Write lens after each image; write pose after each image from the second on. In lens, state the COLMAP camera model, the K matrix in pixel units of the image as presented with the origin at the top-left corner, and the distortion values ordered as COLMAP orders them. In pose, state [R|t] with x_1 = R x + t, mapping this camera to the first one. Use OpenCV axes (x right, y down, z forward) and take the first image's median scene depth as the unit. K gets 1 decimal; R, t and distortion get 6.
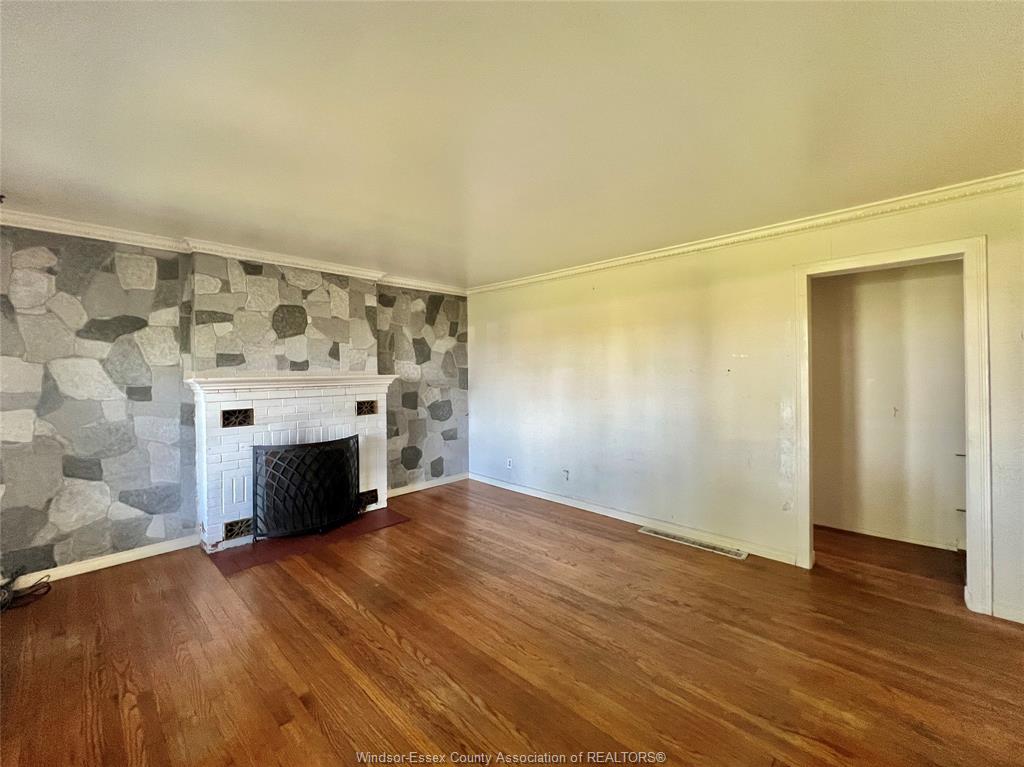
lens RADIAL K [[412.1, 0, 511.0], [0, 412.1, 380.3], [0, 0, 1]] dist [-0.000960, 0.000089]
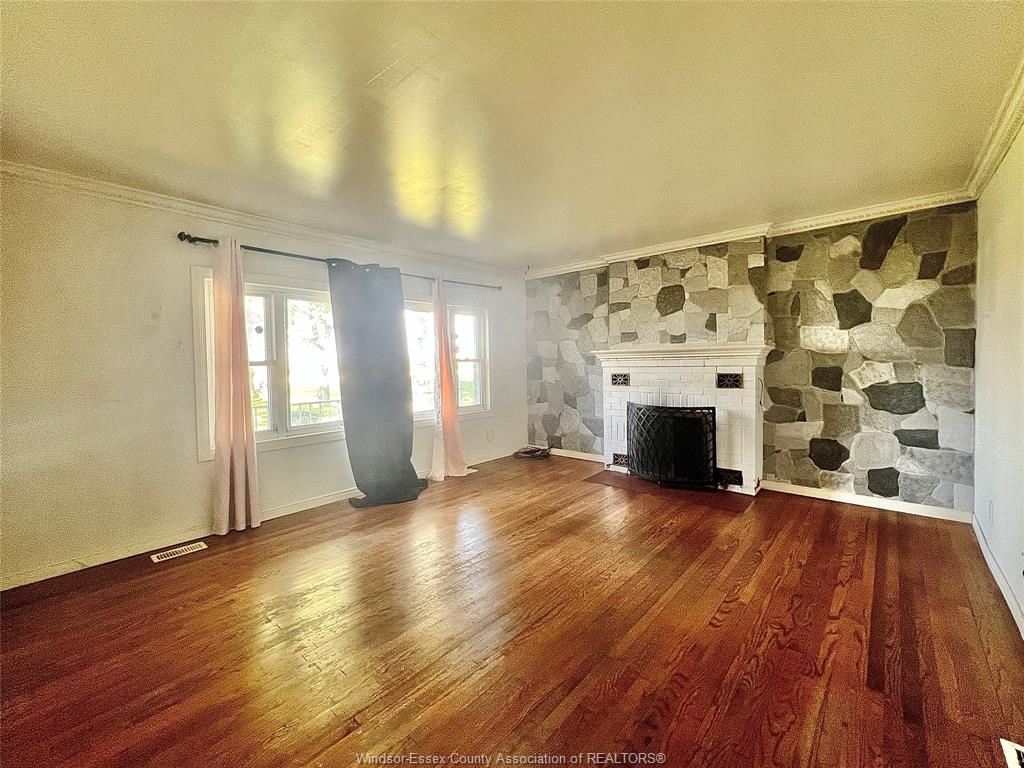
lens RADIAL K [[430.9, 0, 527.7], [0, 430.9, 379.6], [0, 0, 1]] dist [-0.000932, 0.000044]
pose [[0.071259, 0.060136, -0.995643, 0.604712], [0.001675, 0.998172, 0.060409, 0.003921], [0.997456, -0.005972, 0.071028, 0.485969]]
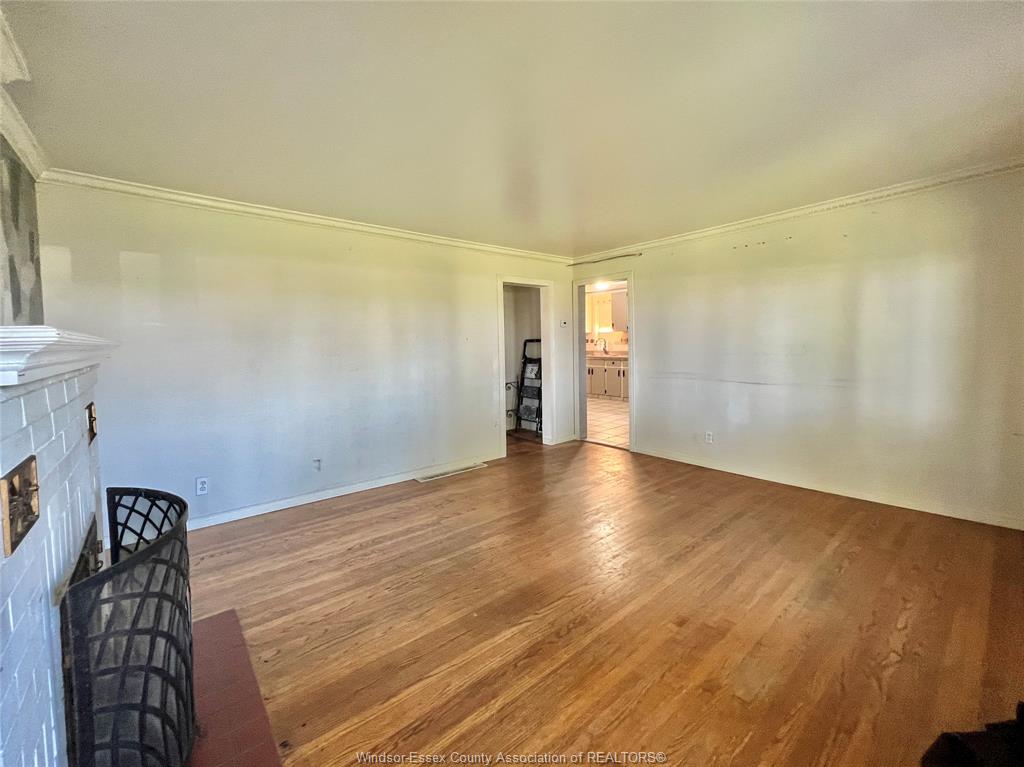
lens RADIAL K [[418.3, 0, 507.6], [0, 418.3, 365.0], [0, 0, 1]] dist [-0.002579, -0.000207]
pose [[0.128680, -0.042187, 0.990788, -0.710330], [0.035312, 0.998656, 0.037936, 0.012469], [-0.991057, 0.030105, 0.129996, 0.561330]]
